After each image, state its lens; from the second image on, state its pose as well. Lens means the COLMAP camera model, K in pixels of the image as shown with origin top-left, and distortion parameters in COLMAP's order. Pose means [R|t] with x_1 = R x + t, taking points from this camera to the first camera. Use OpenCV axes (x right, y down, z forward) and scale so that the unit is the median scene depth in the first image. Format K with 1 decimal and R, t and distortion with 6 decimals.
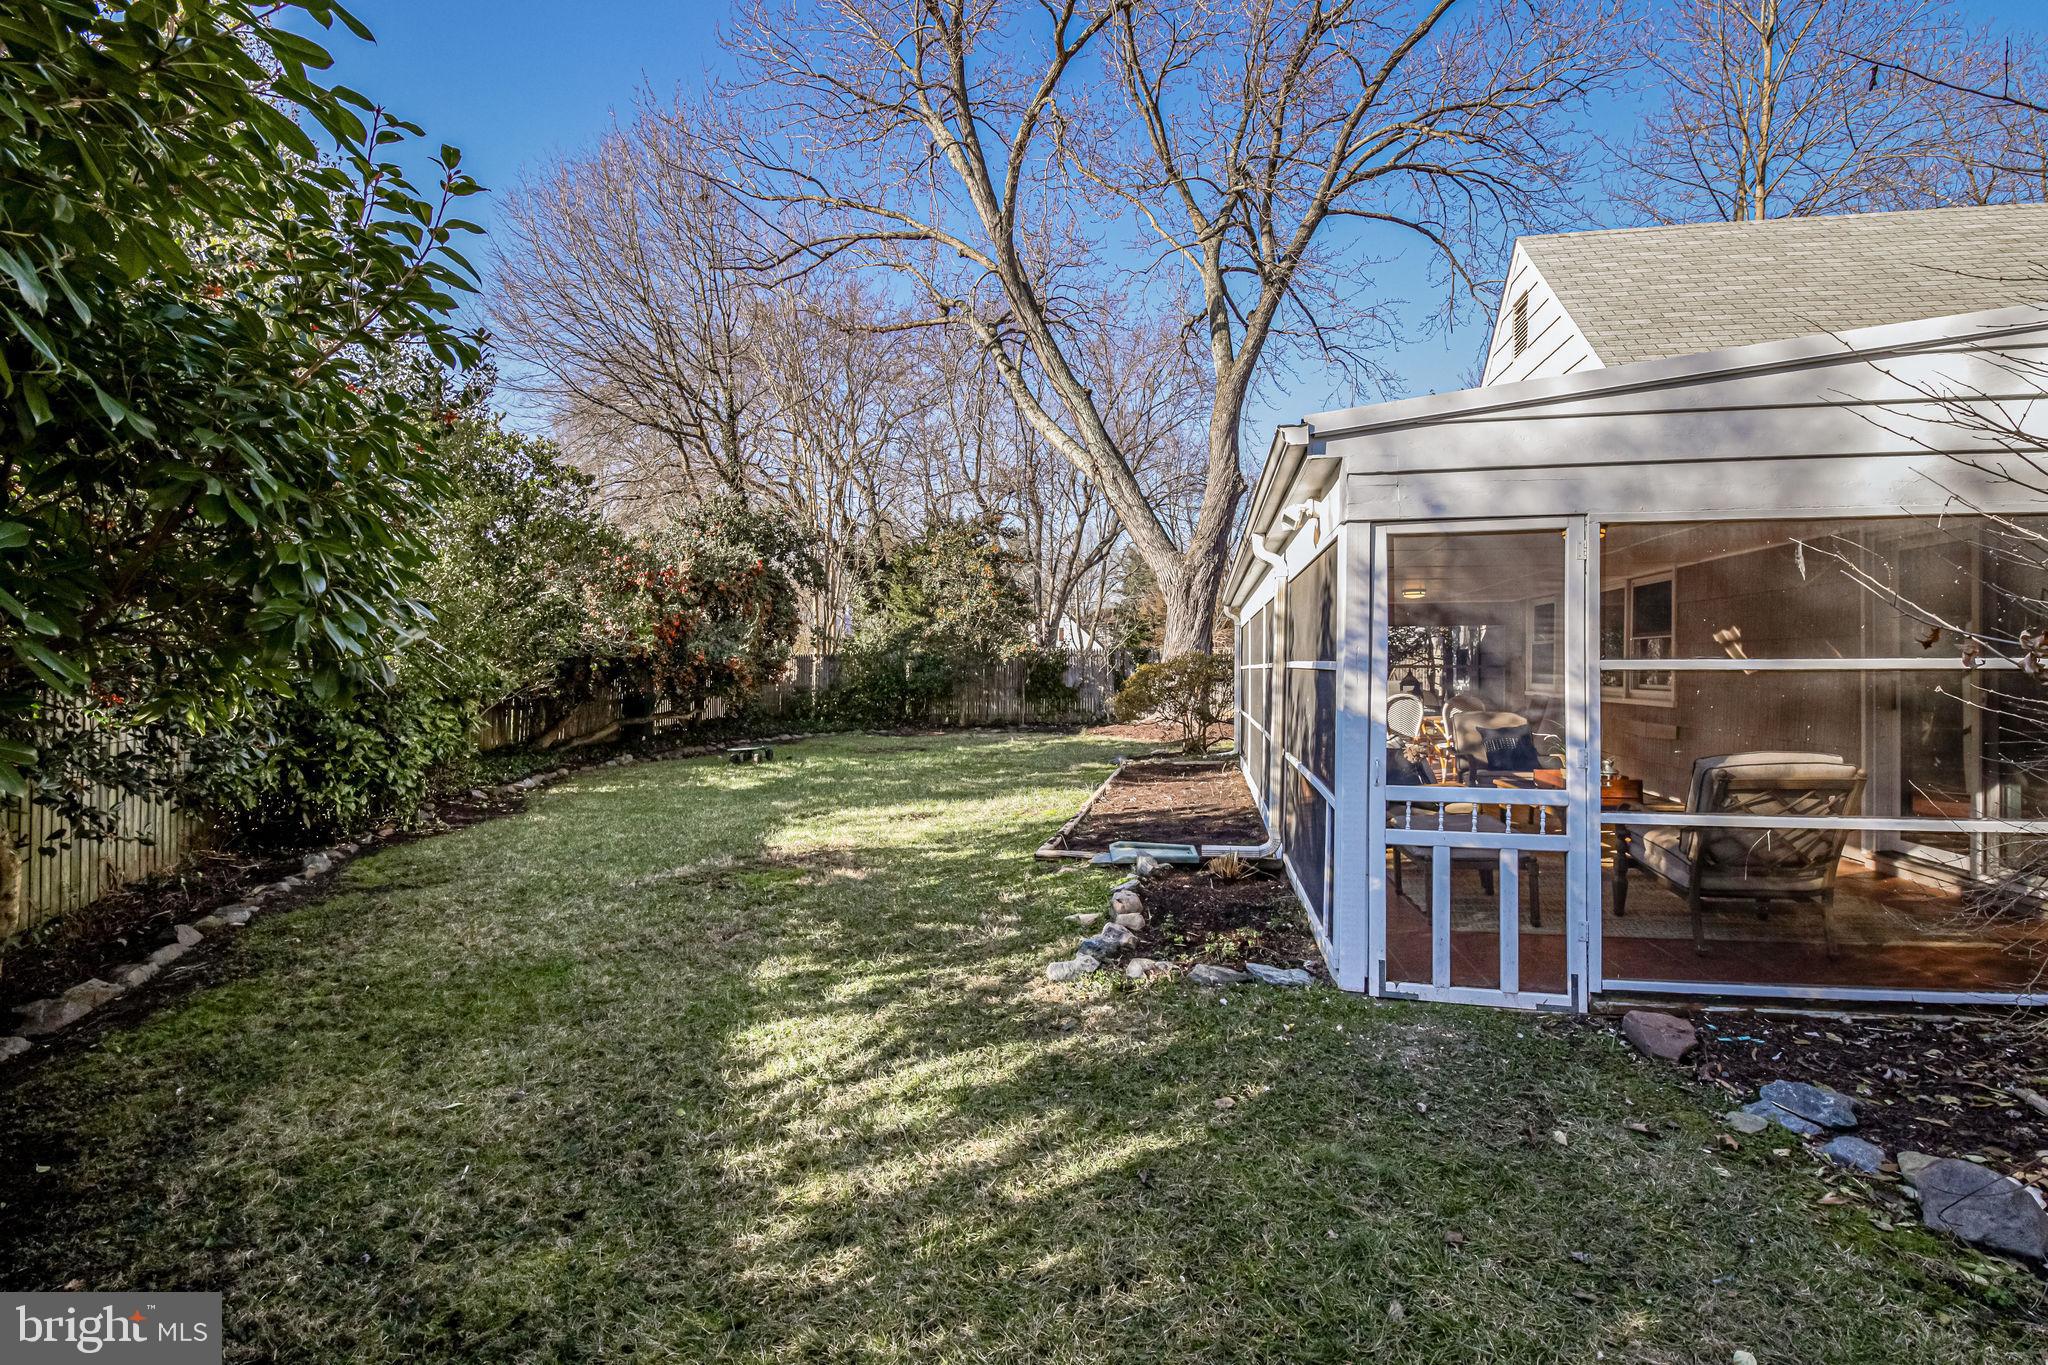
lens RADIAL K [[924.5, 0, 1026.8], [0, 924.5, 647.4], [0, 0, 1]] dist [-0.003009, -0.000238]
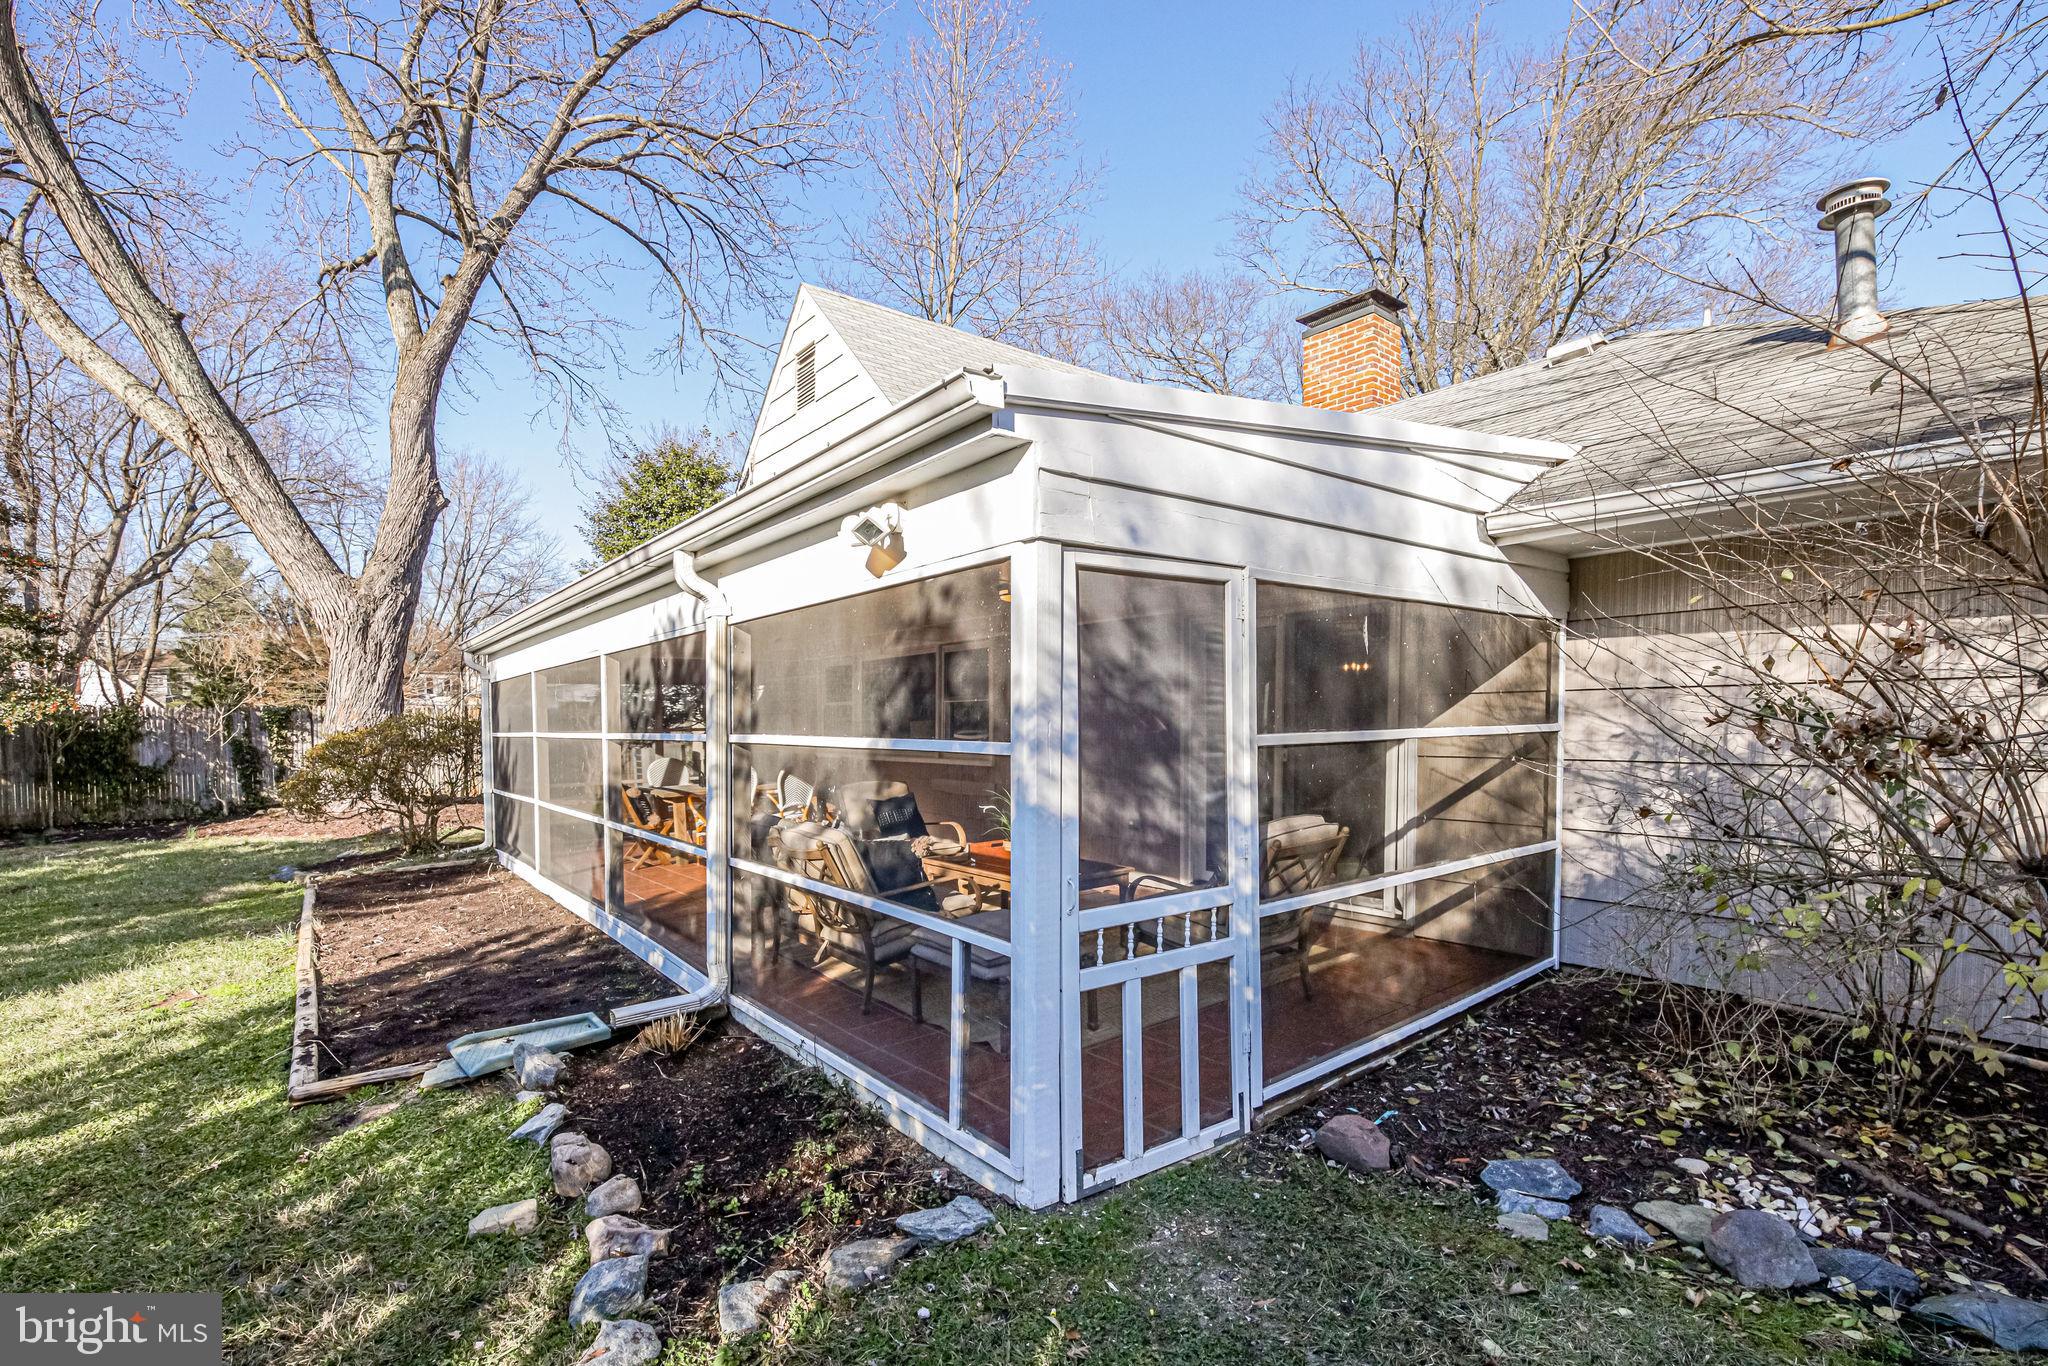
lens RADIAL K [[927.8, 0, 1032.6], [0, 927.8, 750.5], [0, 0, 1]] dist [-0.000770, -0.007308]
pose [[0.657872, -0.032460, 0.752430, -0.049890], [-0.004751, 0.998872, 0.047245, -0.003070], [-0.753115, -0.034656, 0.656976, 0.152545]]
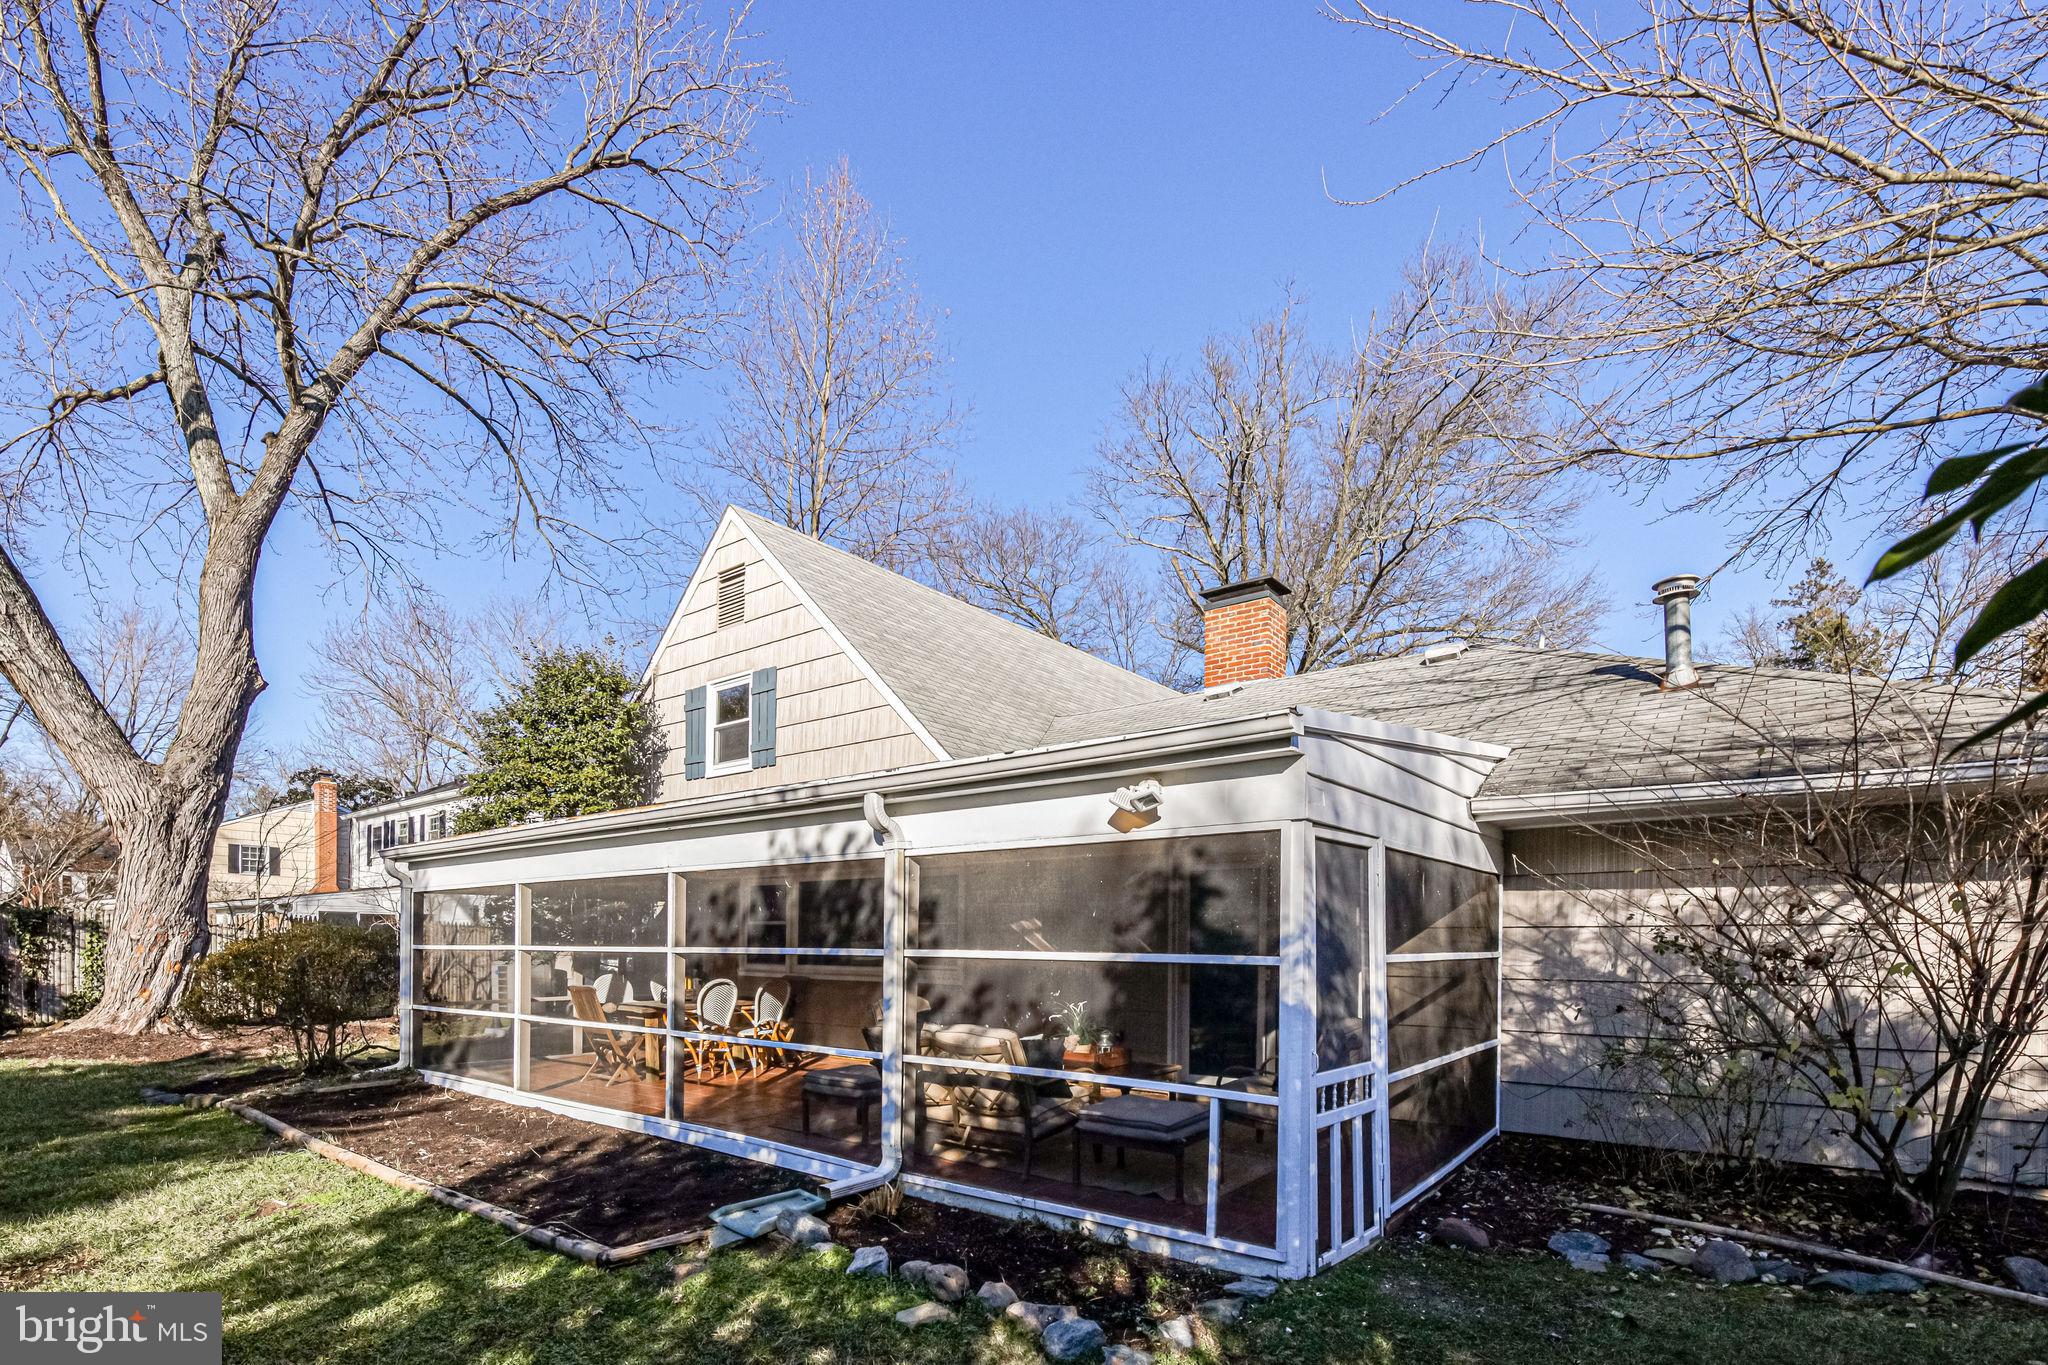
lens RADIAL K [[974.4, 0, 1019.2], [0, 974.4, 940.4], [0, 0, 1]] dist [-0.003344, 0.000577]
pose [[0.469964, 0.004155, 0.882676, -0.209834], [-0.026294, 0.999611, 0.009295, -0.002528], [-0.882294, -0.027577, 0.469891, 0.217816]]
